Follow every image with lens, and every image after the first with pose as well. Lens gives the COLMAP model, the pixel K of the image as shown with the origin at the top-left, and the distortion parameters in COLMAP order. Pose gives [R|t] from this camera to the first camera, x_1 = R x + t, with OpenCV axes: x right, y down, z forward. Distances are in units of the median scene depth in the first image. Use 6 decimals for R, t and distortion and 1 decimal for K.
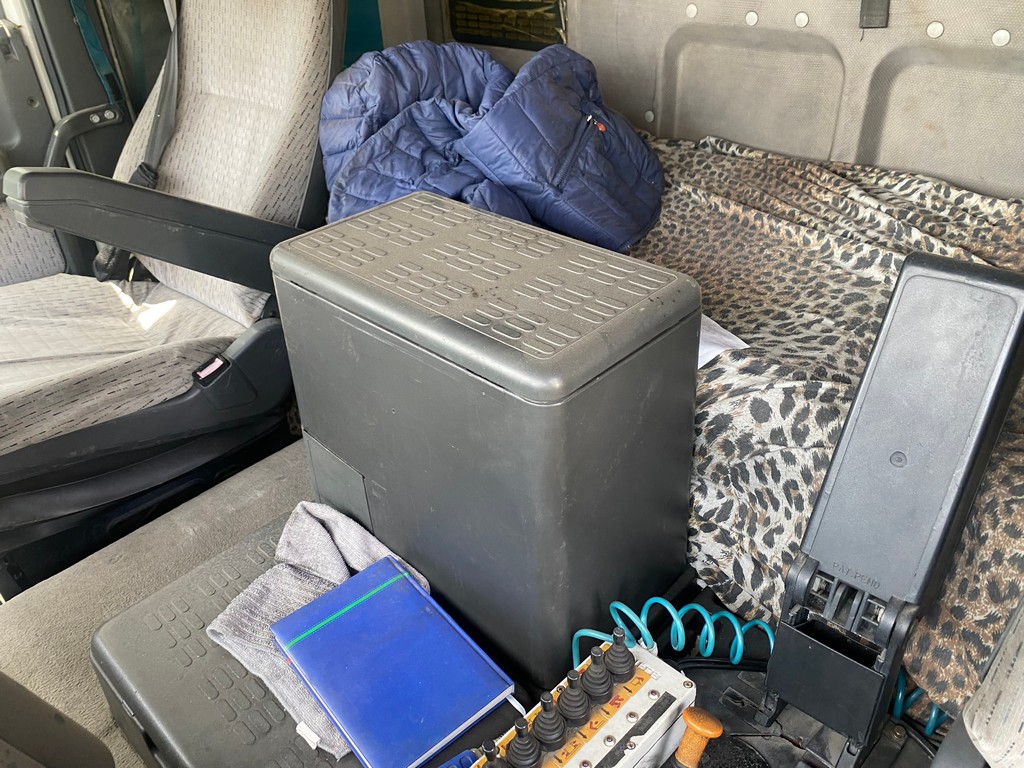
lens RADIAL K [[798.1, 0, 512.0], [0, 798.1, 384.0], [0, 0, 1]] dist [0.006151, -0.003383]
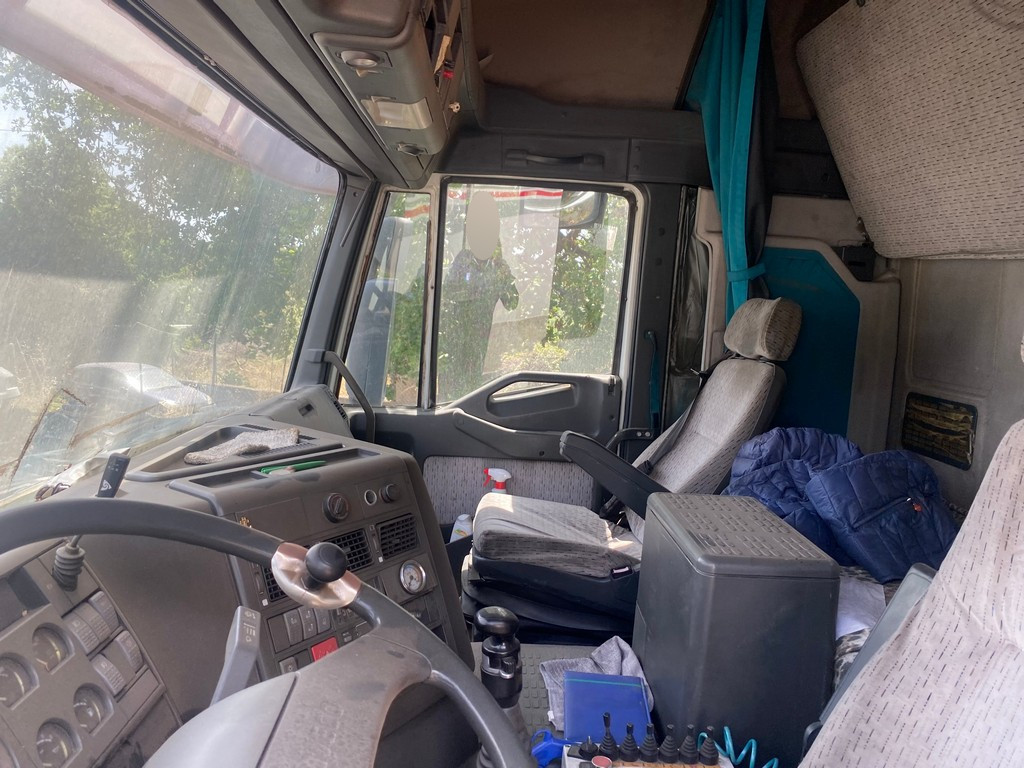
lens RADIAL K [[798.1, 0, 512.0], [0, 798.1, 384.0], [0, 0, 1]] dist [0.006151, -0.003383]
pose [[0.721743, 0.169904, -0.670984, 0.524854], [-0.451776, 0.850071, -0.270700, 0.208554], [0.524391, 0.498510, 0.690291, -0.482869]]
